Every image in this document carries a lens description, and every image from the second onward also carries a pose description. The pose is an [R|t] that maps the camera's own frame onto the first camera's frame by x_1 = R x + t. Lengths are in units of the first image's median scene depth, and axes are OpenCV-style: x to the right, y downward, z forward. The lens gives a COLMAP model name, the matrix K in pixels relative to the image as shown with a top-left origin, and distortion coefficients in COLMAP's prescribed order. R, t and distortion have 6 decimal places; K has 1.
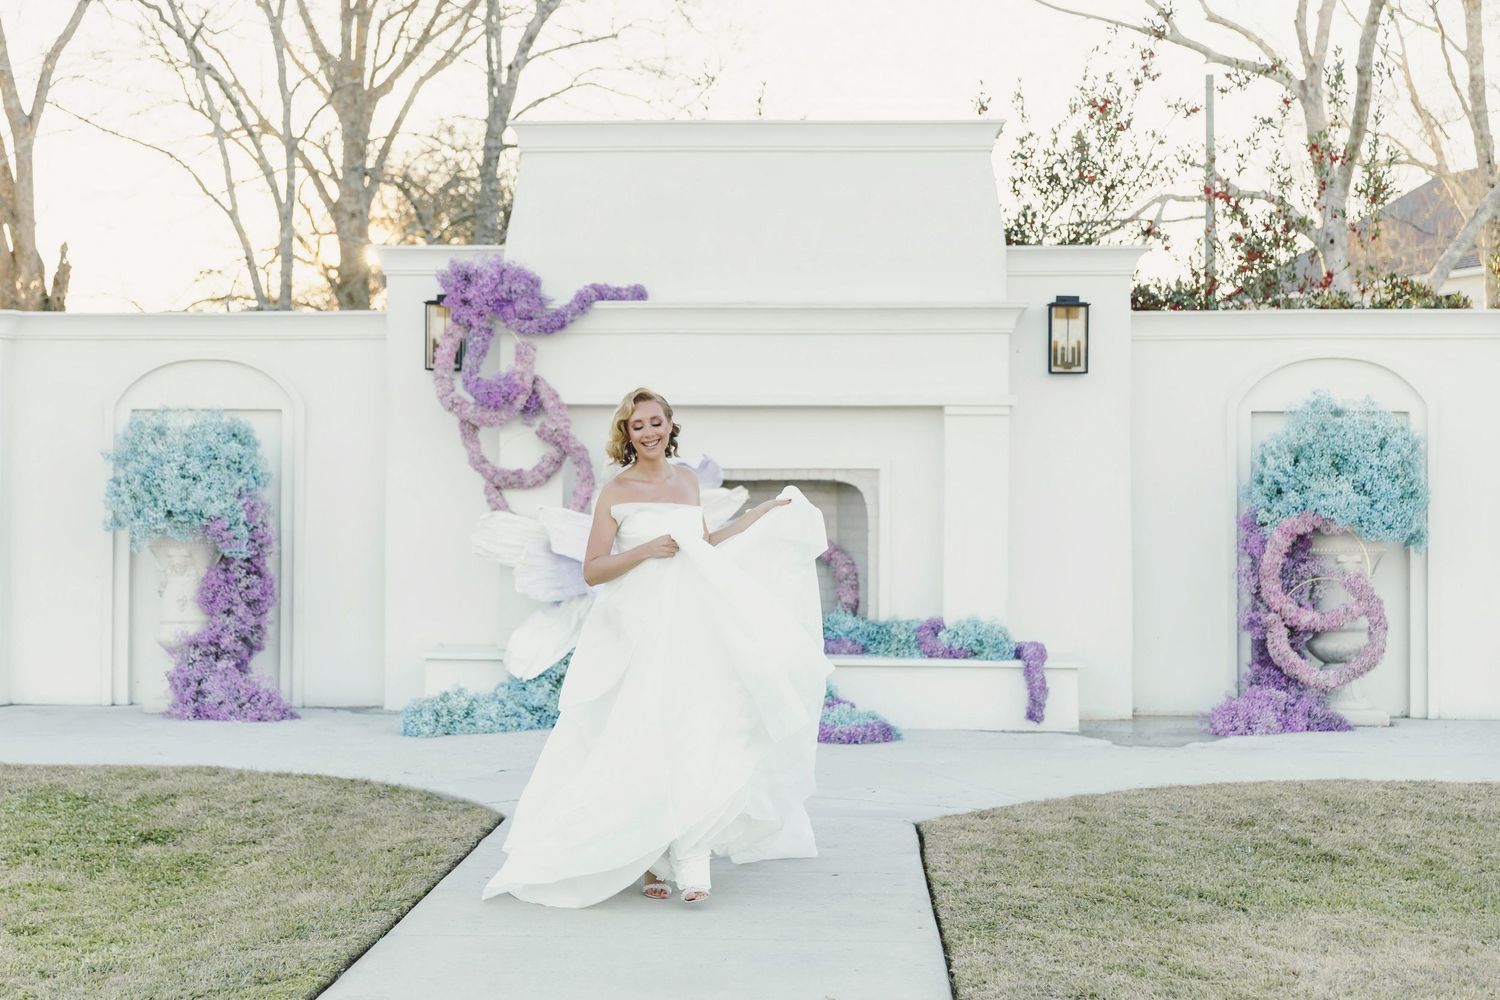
lens RADIAL K [[2459.4, 0, 641.0], [0, 2459.4, 441.2], [0, 0, 1]] dist [0.040271, -0.120465]
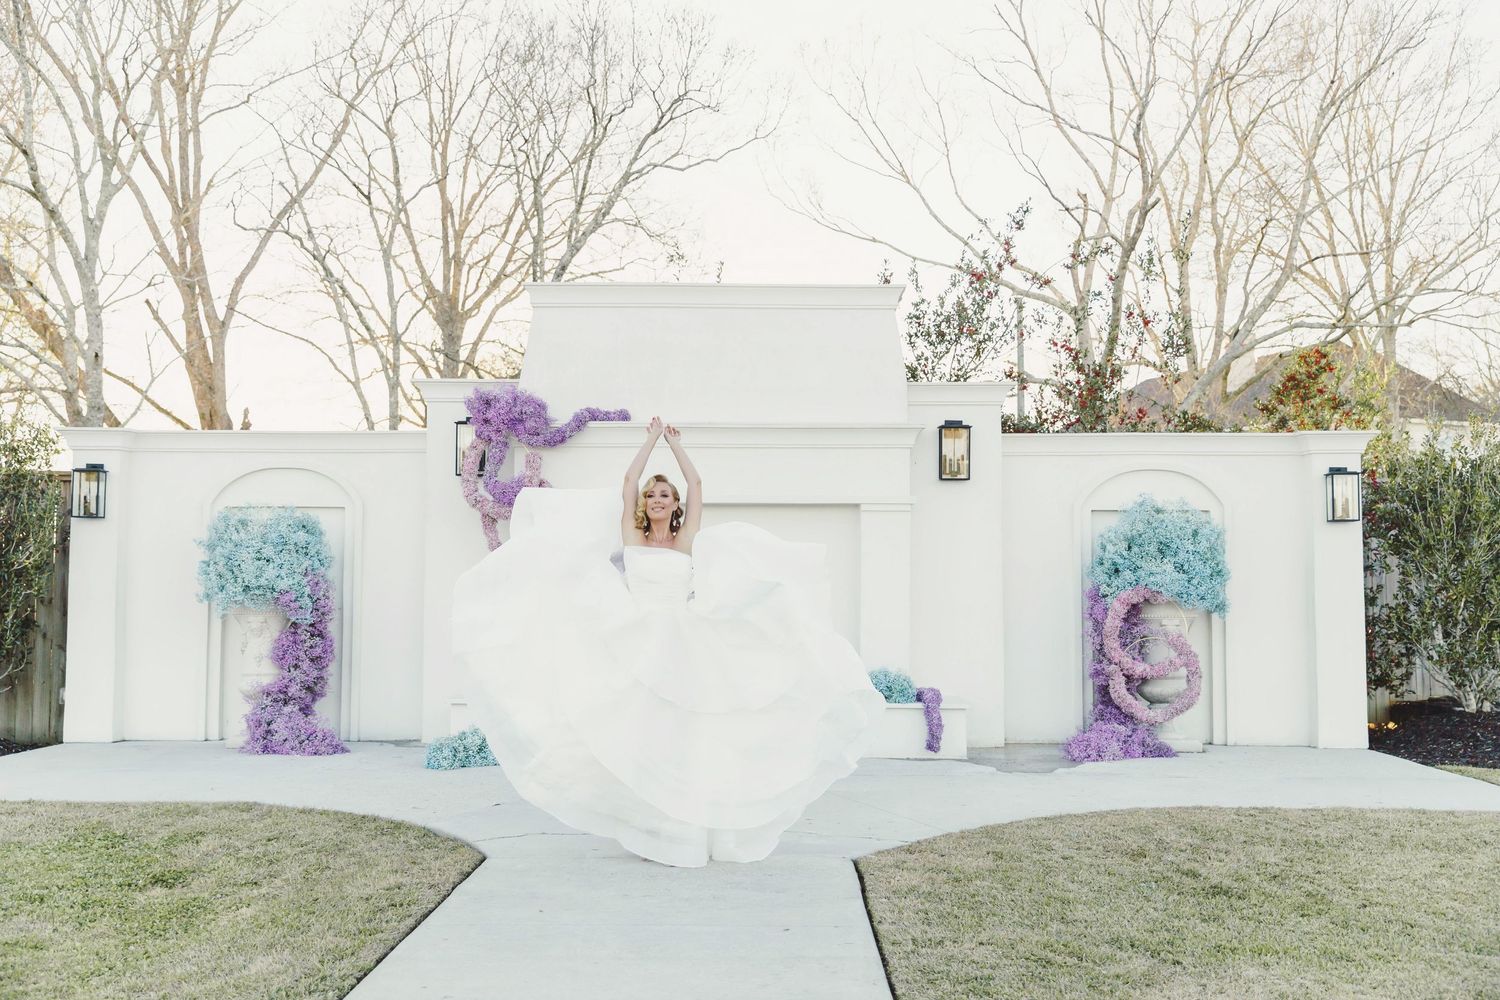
lens RADIAL K [[1469.9, 0, 741.6], [0, 1469.9, 499.2], [0, 0, 1]] dist [0.029569, -0.004162]
pose [[0.998039, 0.003521, 0.062502, 0.012858], [-0.001299, 0.999367, -0.035554, 0.010516], [-0.062588, 0.035403, 0.997411, 0.234234]]
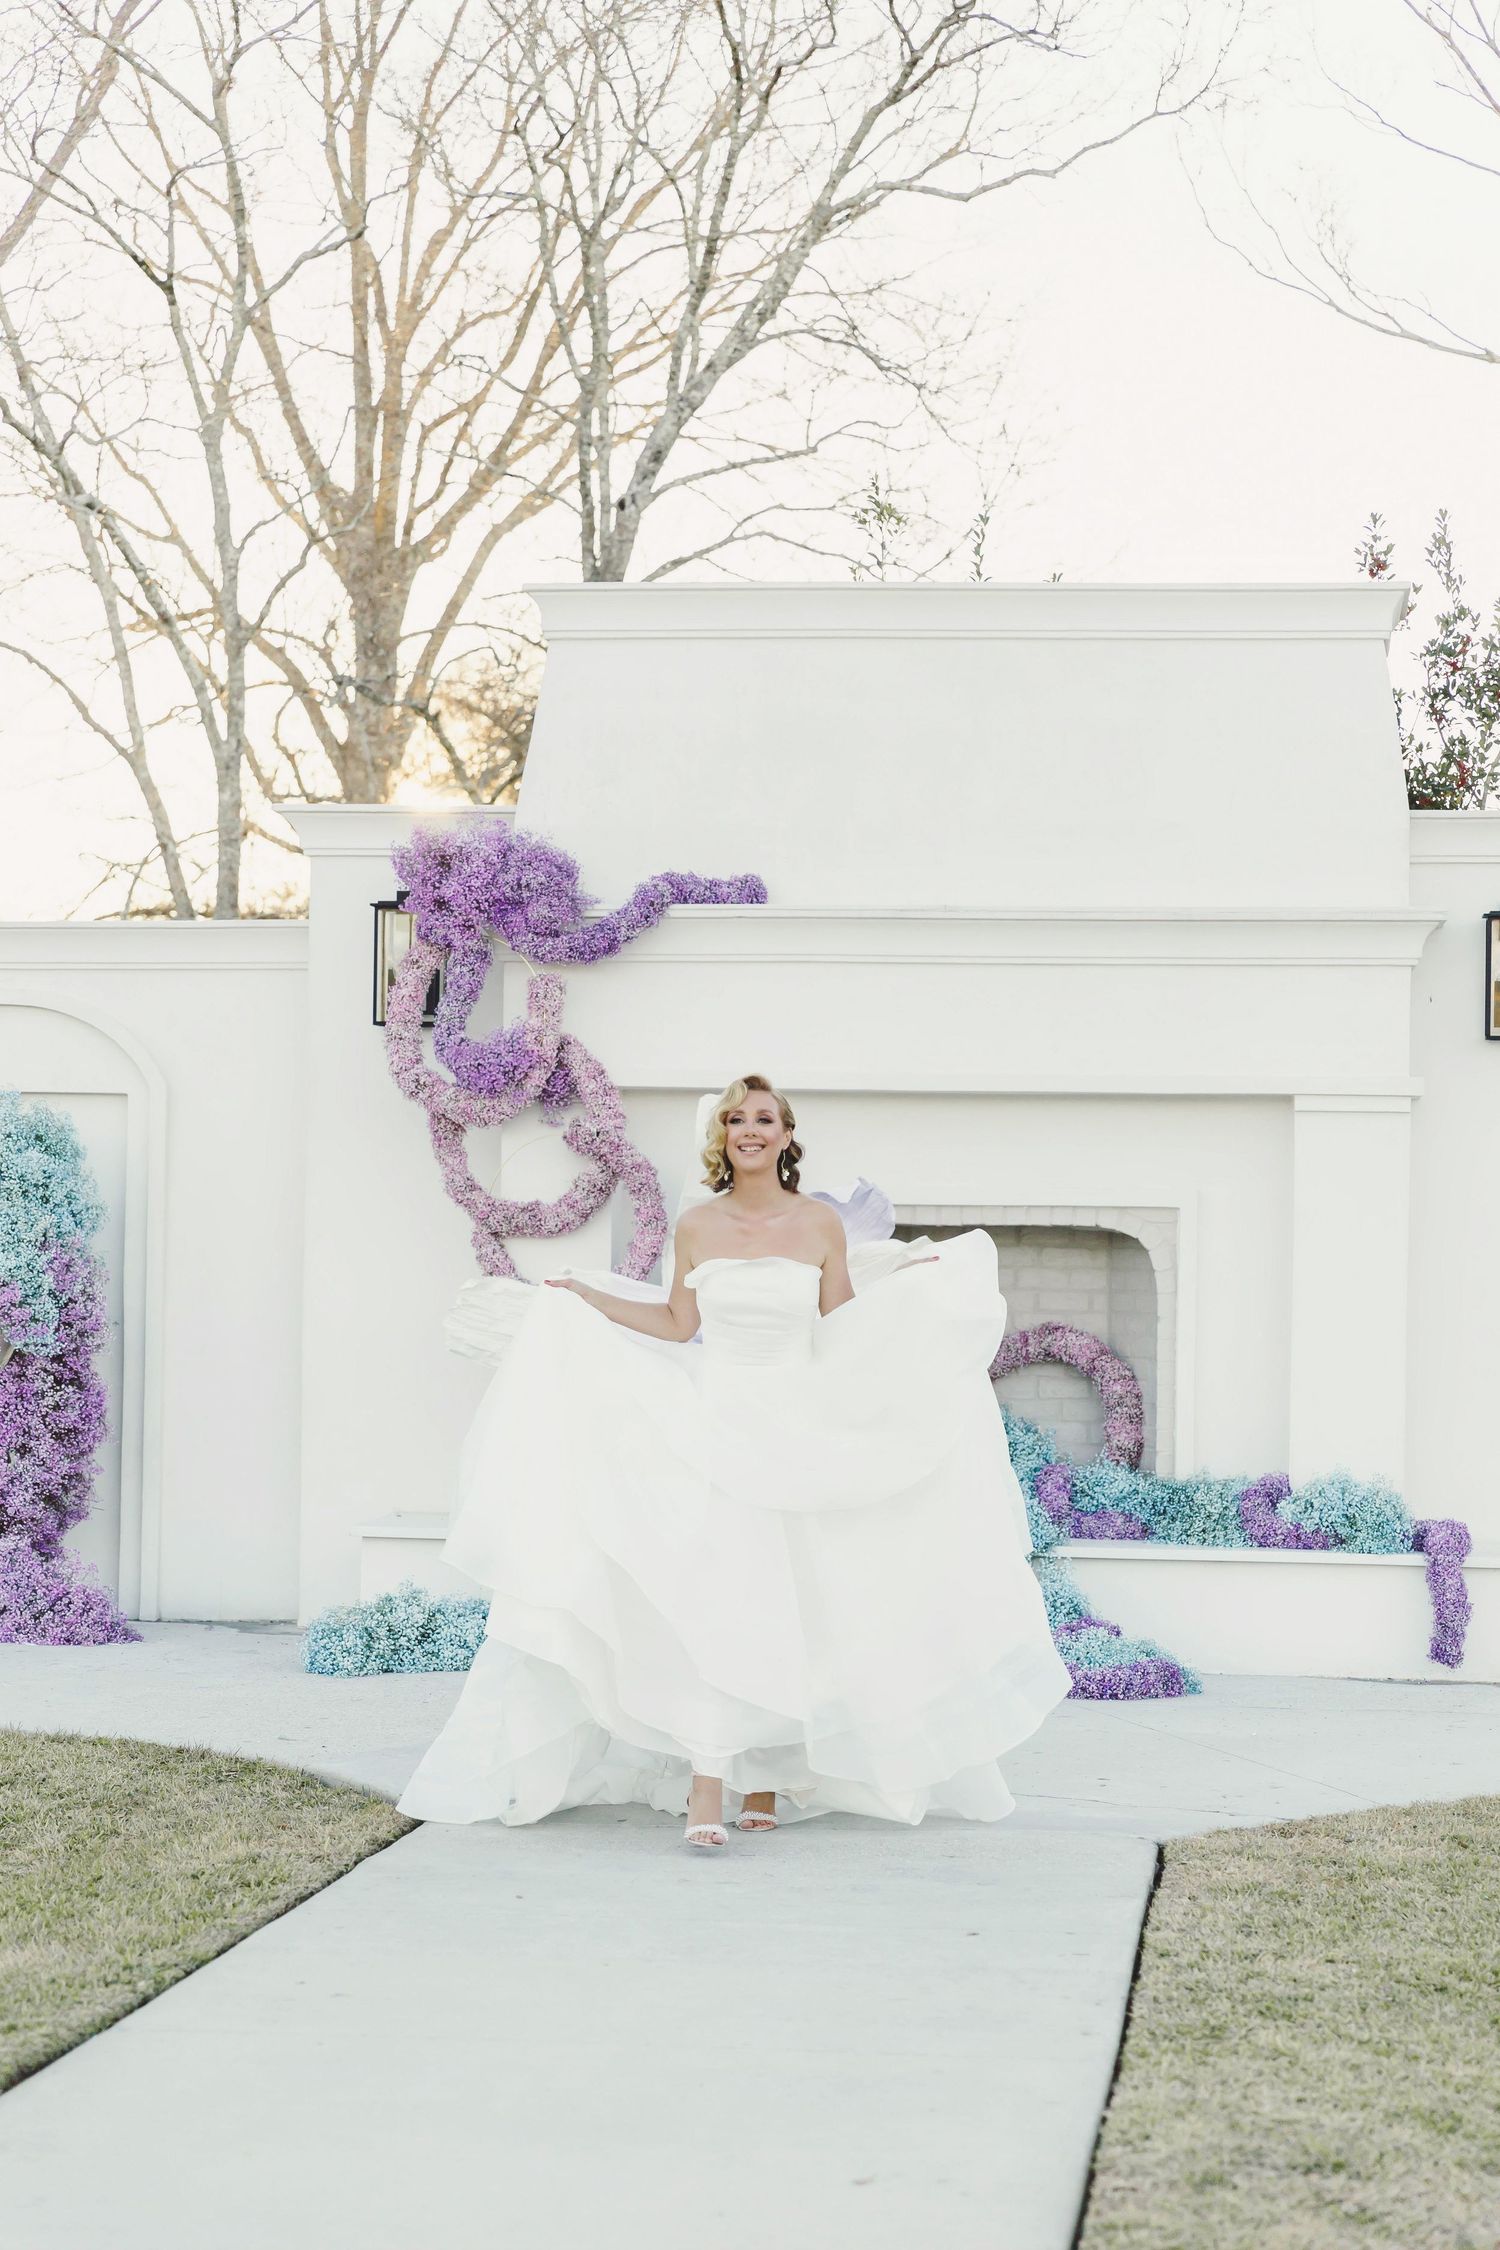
lens RADIAL K [[4277.7, 0, 747.9], [0, 4277.7, 1131.6], [0, 0, 1]] dist [-0.007948, 0.272581]
pose [[0.998866, 0.008371, -0.046877, 0.044970], [-0.008816, 0.999918, -0.009286, 0.003923], [0.046795, 0.009689, 0.998858, 0.026144]]
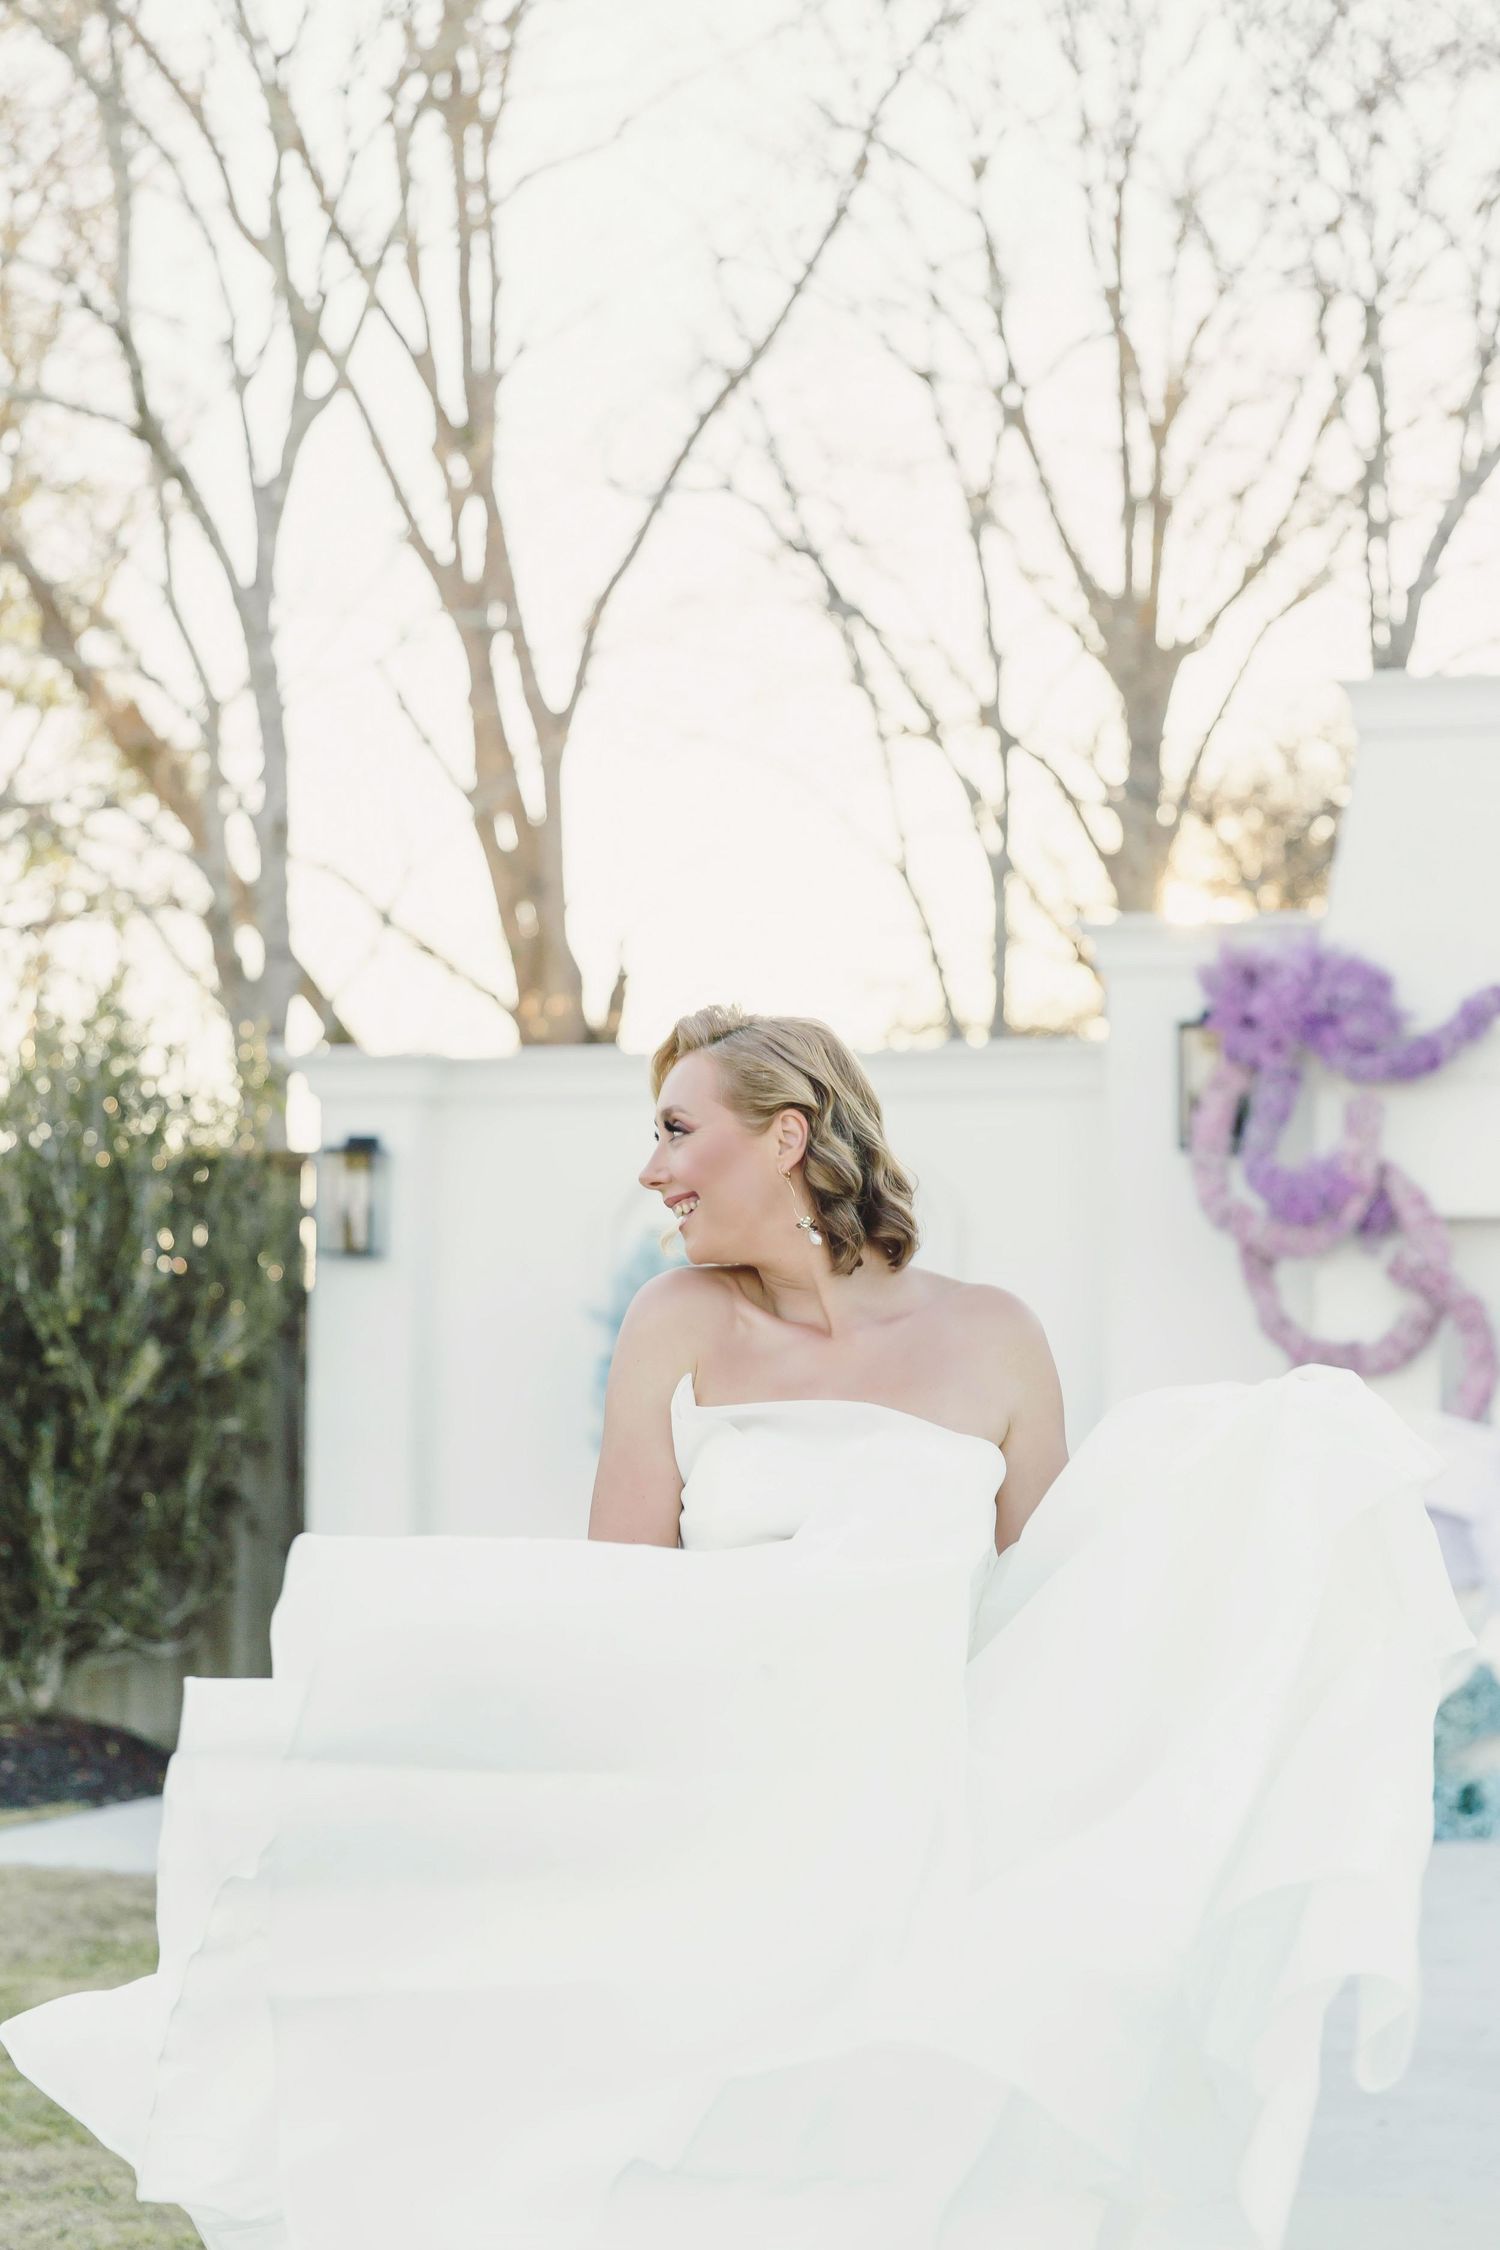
lens RADIAL K [[4409.9, 0, 774.4], [0, 4409.9, 1128.7], [0, 0, 1]] dist [0.013000, -0.090813]
pose [[0.977045, -0.009123, -0.212837, 0.030135], [0.001721, 0.999388, -0.034936, -0.000982], [0.213025, 0.033768, 0.976463, 0.057513]]
